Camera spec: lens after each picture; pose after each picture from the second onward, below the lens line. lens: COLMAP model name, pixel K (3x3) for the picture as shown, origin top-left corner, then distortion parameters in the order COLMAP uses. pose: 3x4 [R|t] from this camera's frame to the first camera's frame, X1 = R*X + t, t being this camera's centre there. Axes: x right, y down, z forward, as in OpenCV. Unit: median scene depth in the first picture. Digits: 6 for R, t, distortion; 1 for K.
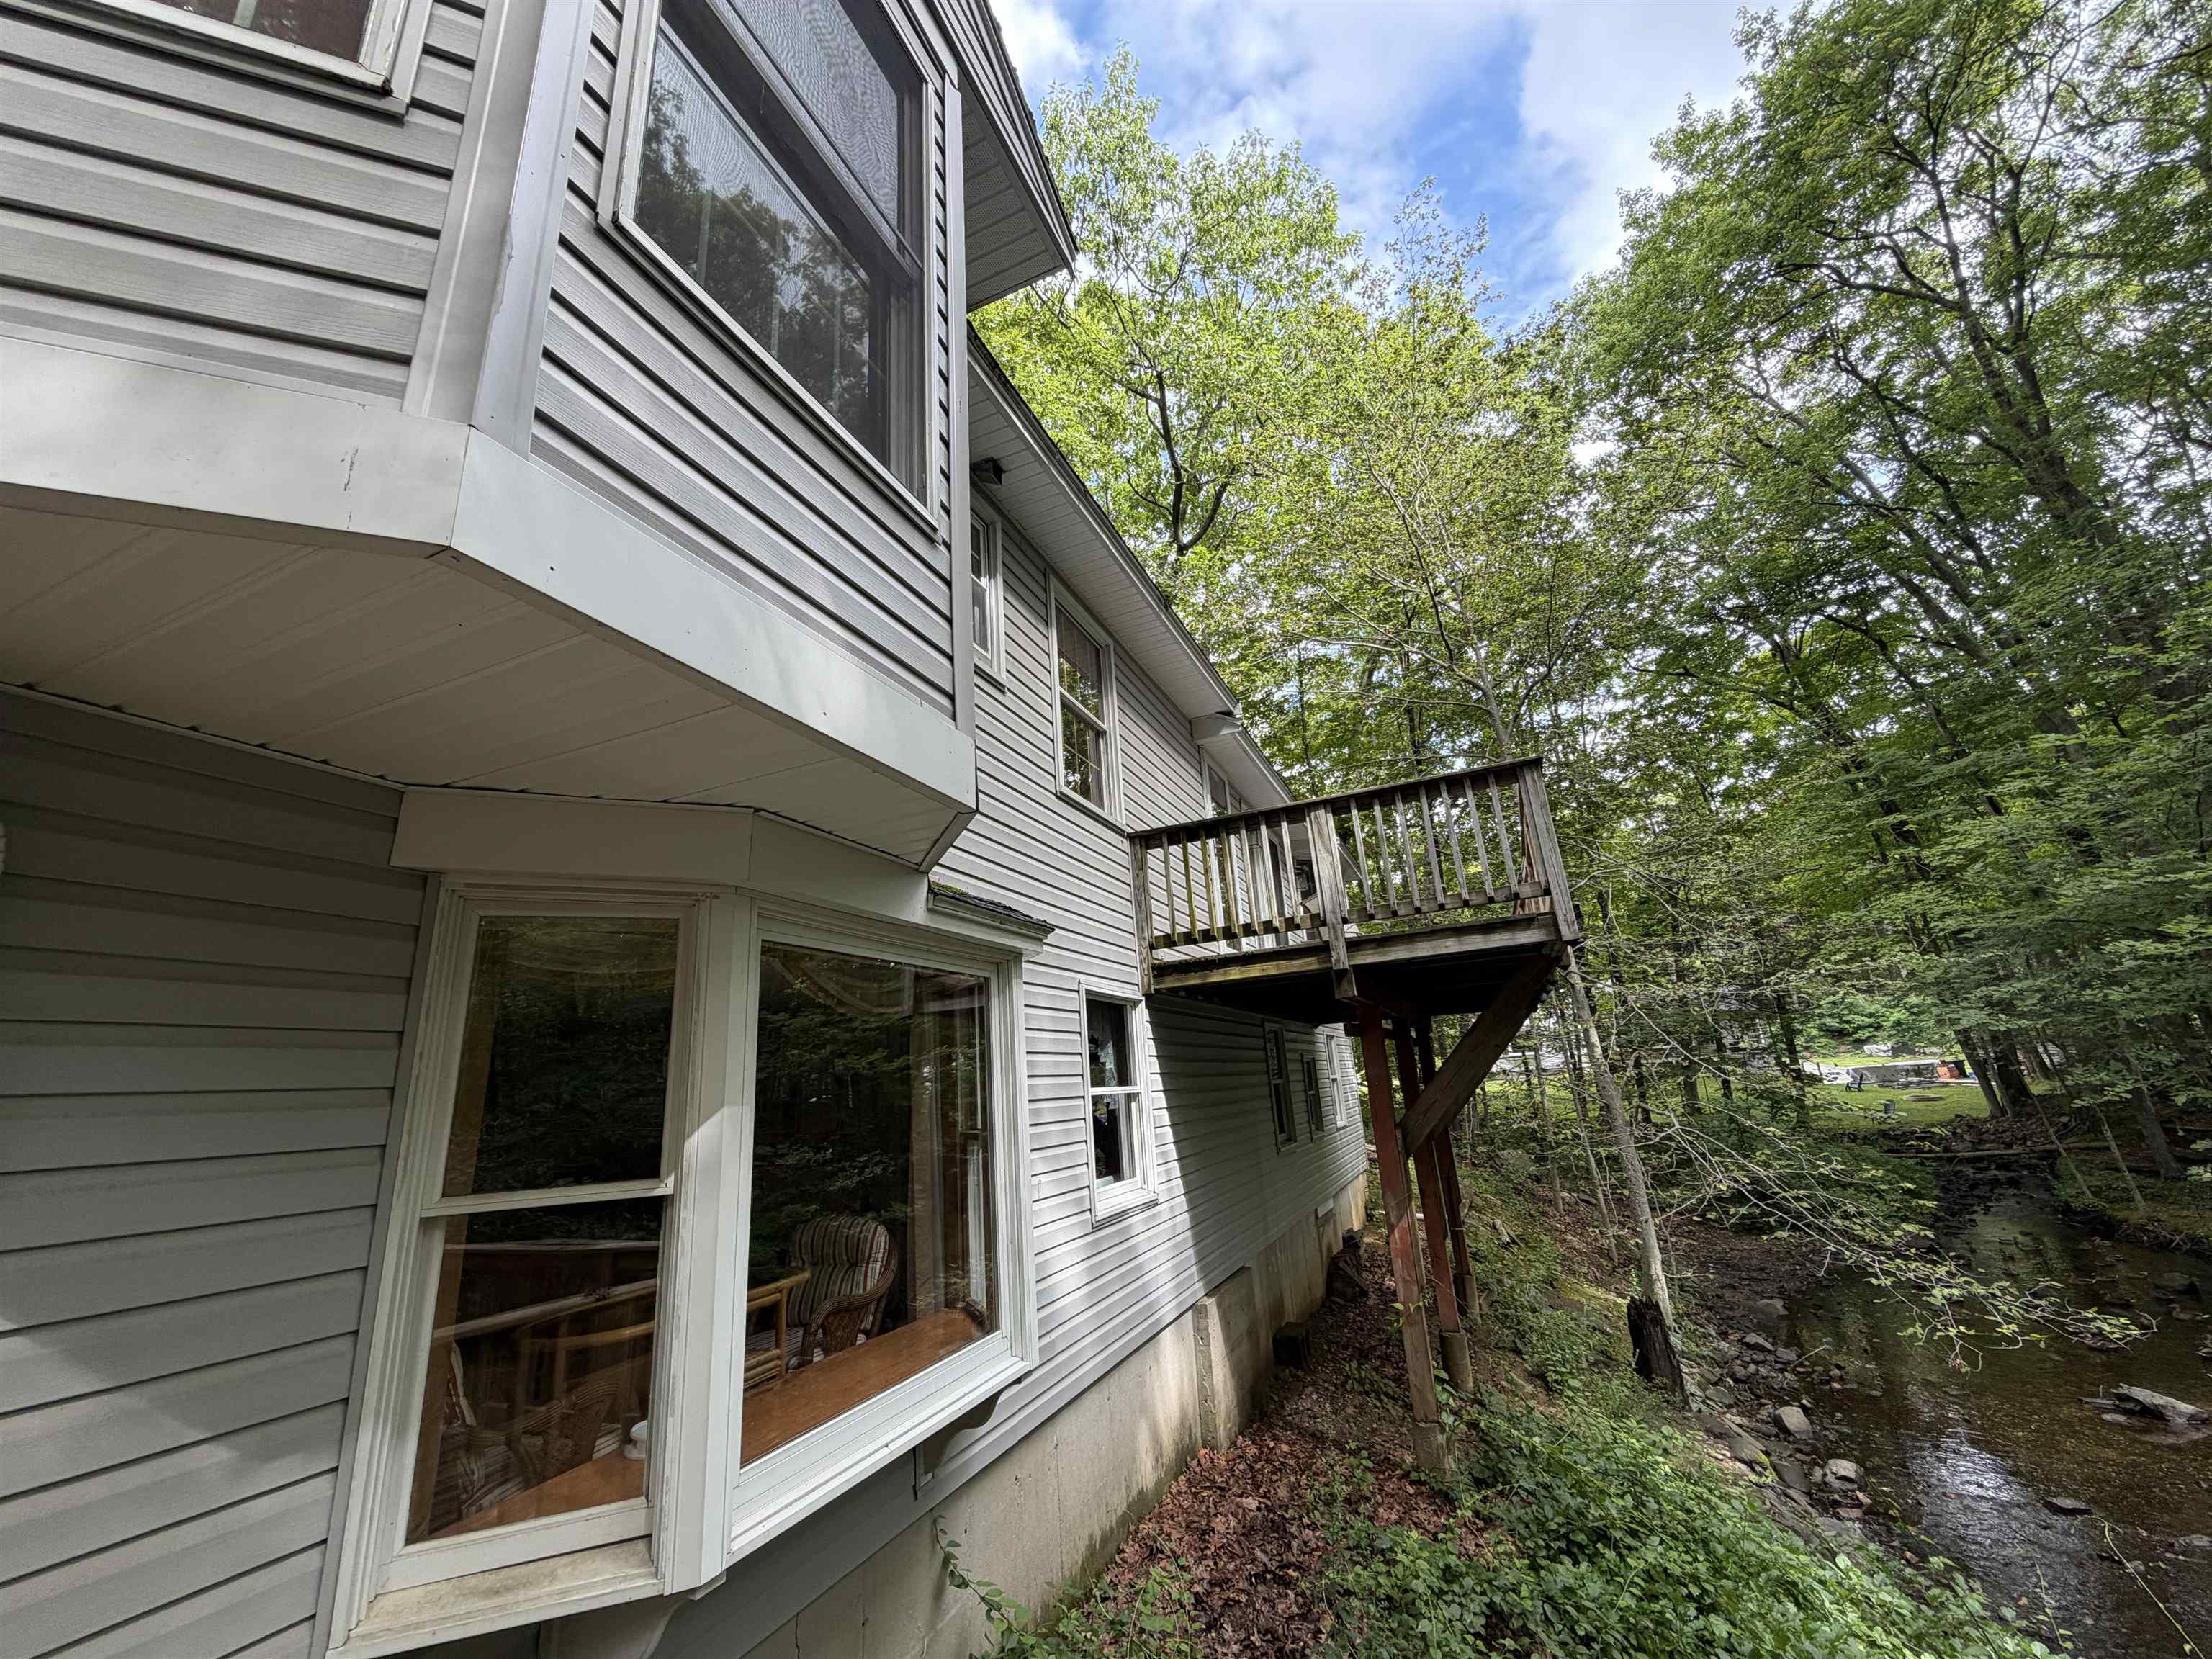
lens RADIAL K [[877.2, 0, 1106.2], [0, 877.2, 835.3], [0, 0, 1]] dist [0.001586, -0.000107]
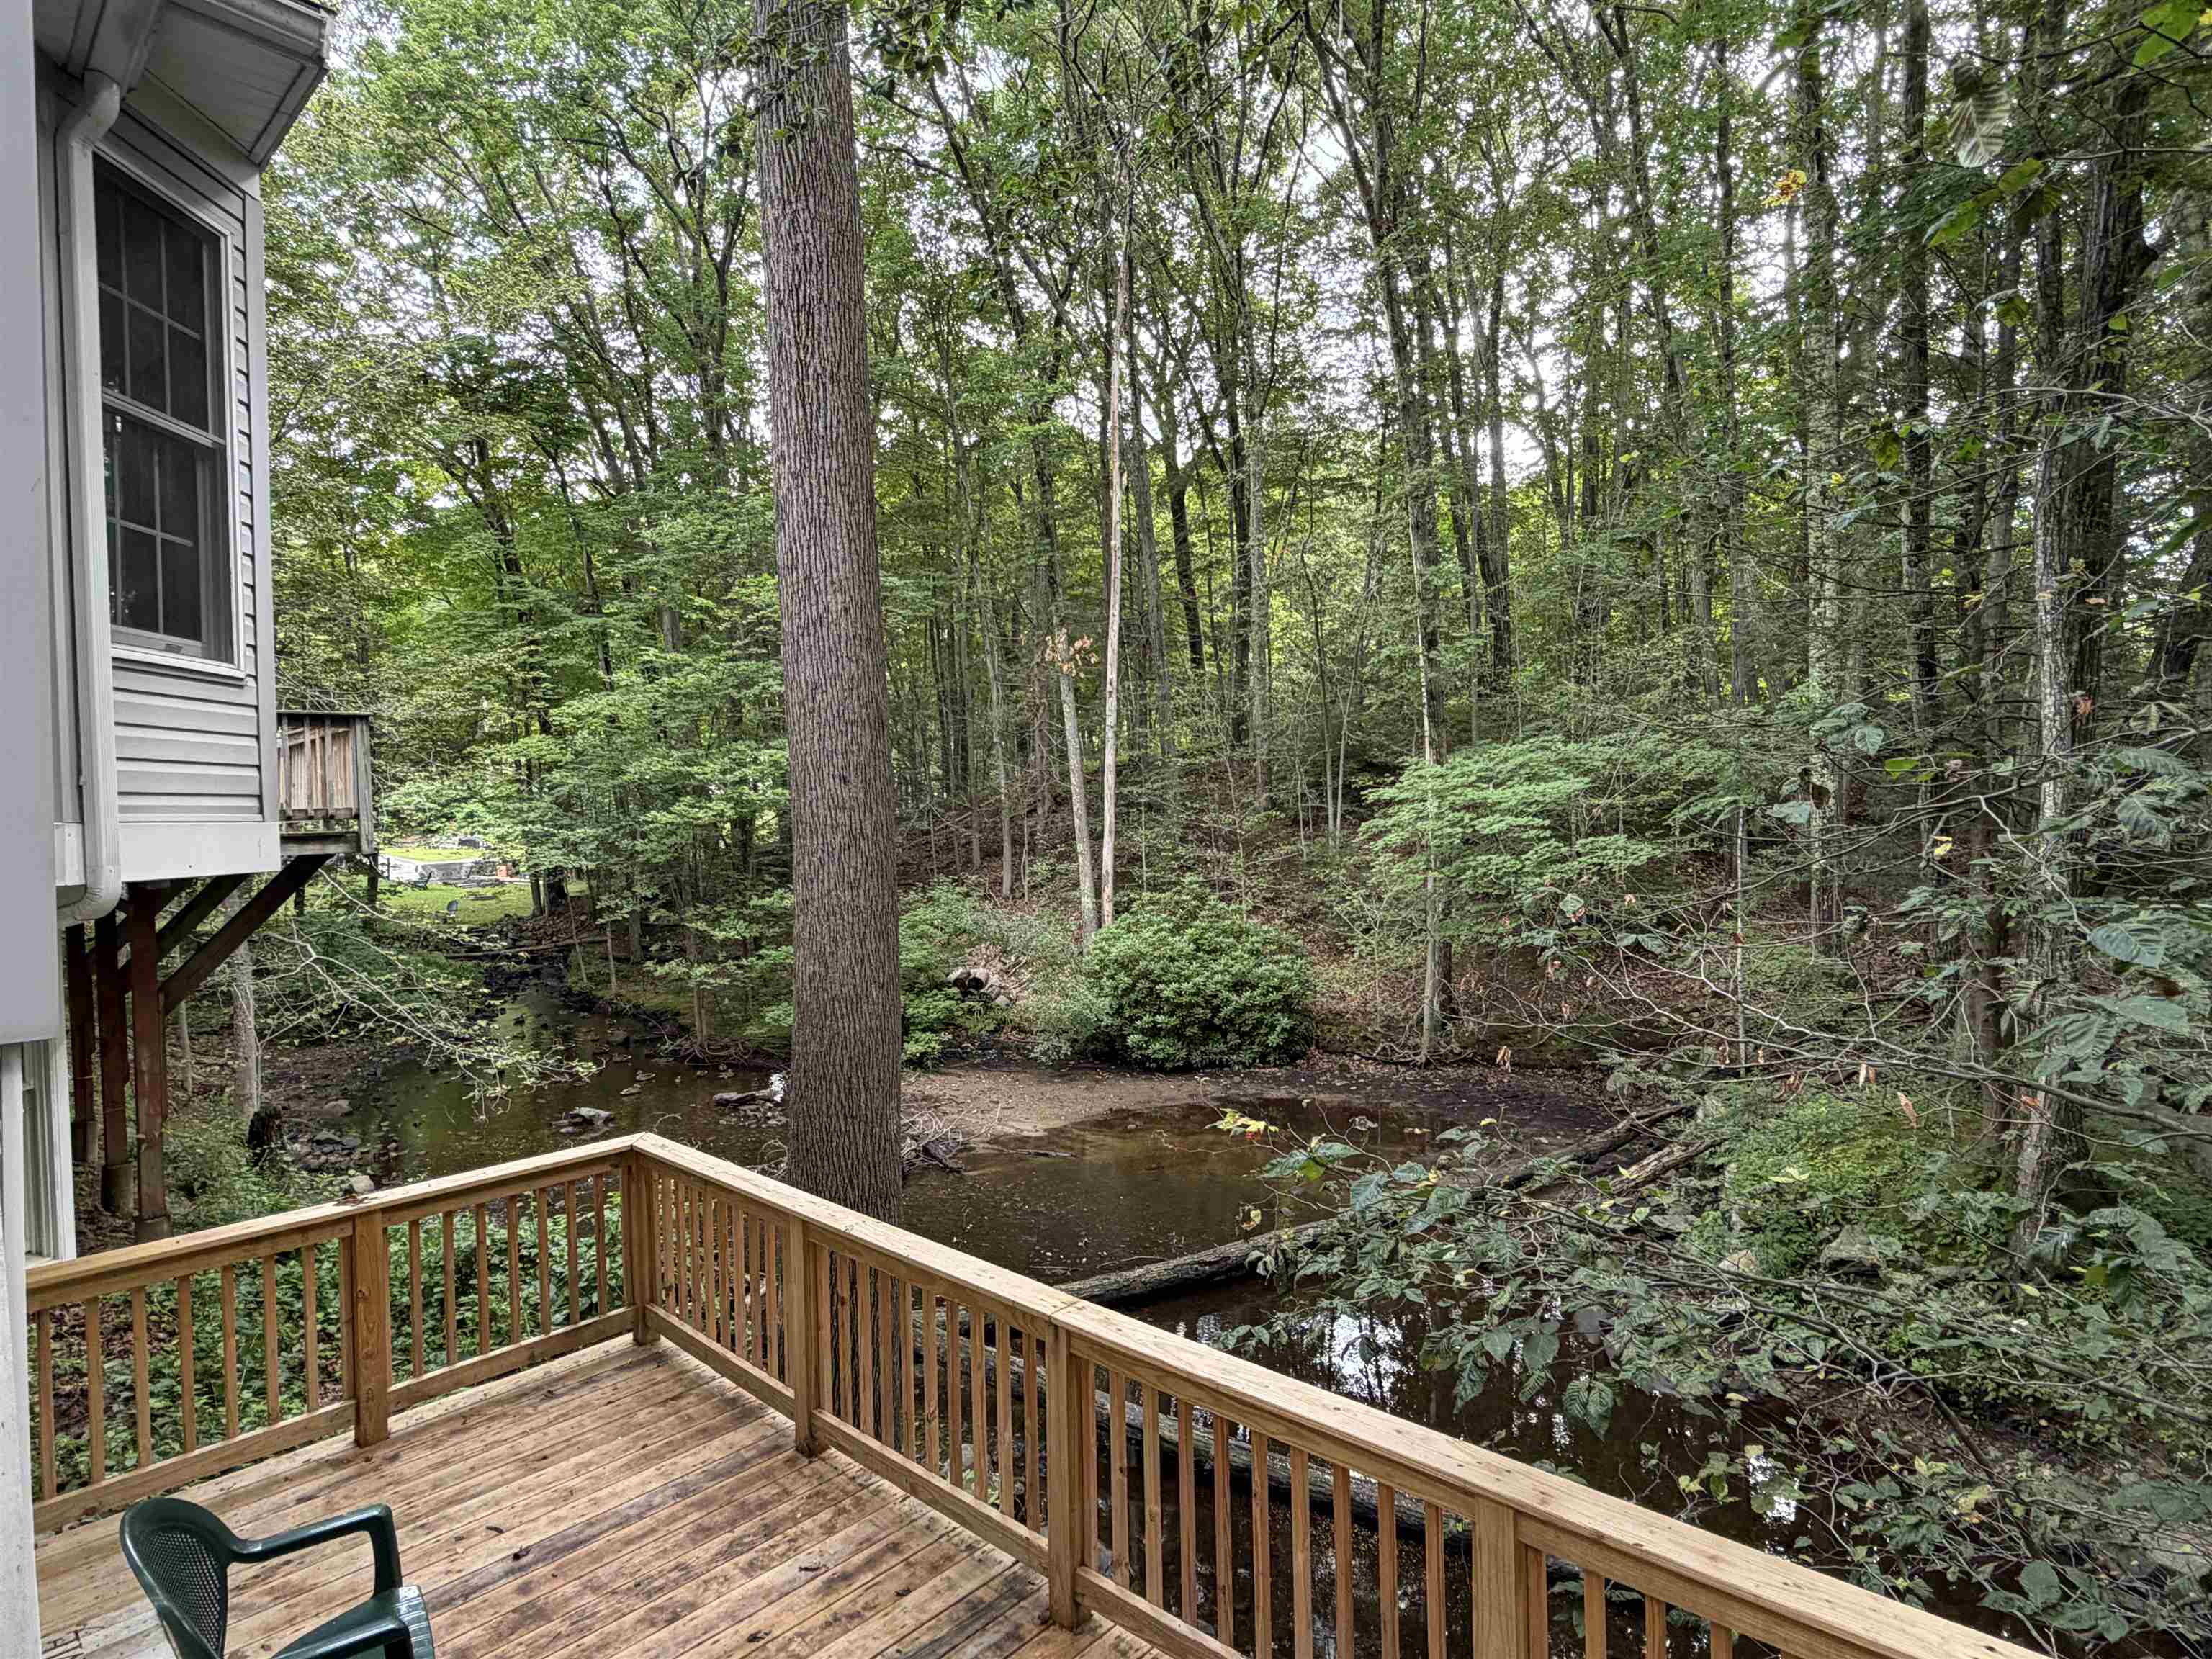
lens RADIAL K [[1180.2, 0, 1105.3], [0, 1180.2, 834.3], [0, 0, 1]] dist [0.002058, 0.001564]
pose [[0.339008, 0.038818, 0.939982, -0.245420], [-0.270070, 0.961110, 0.057711, -0.098321], [-0.901186, -0.273426, 0.336307, -0.197381]]
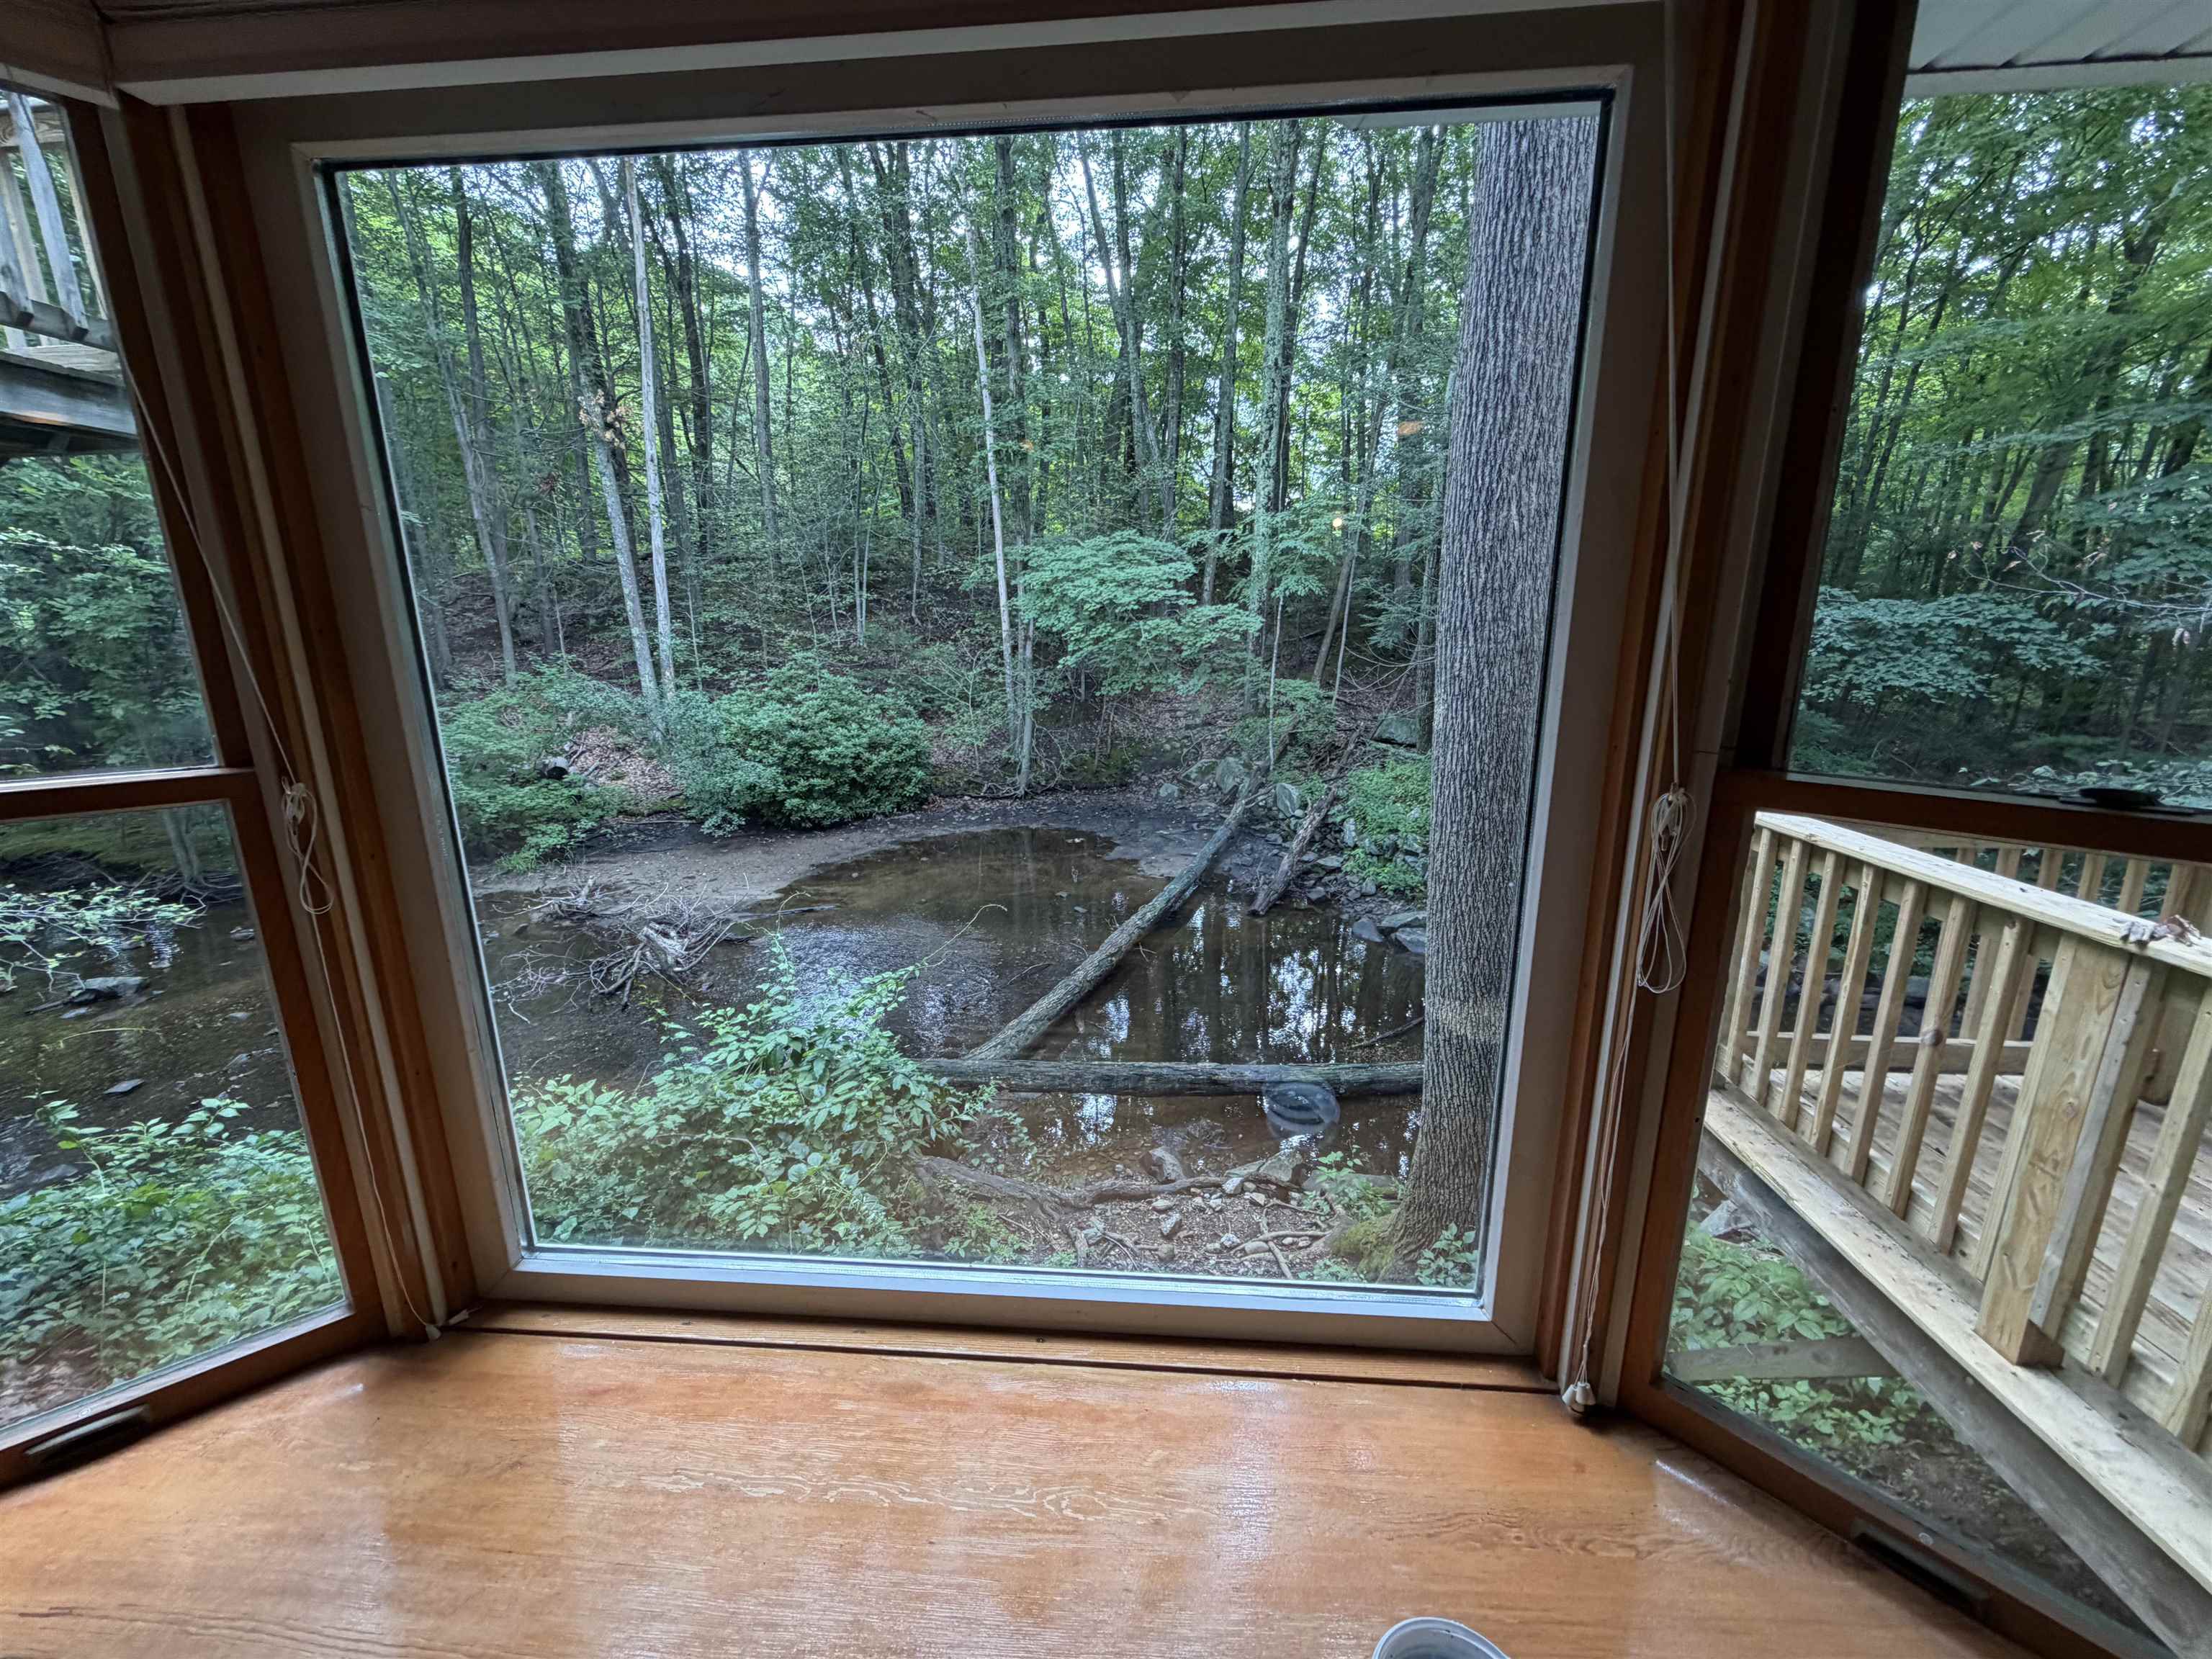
lens RADIAL K [[877.2, 0, 1099.7], [0, 877.2, 831.2], [0, 0, 1]] dist [0.001586, -0.000107]
pose [[-0.313857, -0.150203, 0.937514, -0.092880], [-0.237054, 0.968534, 0.075813, 0.054848], [-0.919401, -0.198447, -0.339588, 0.166759]]
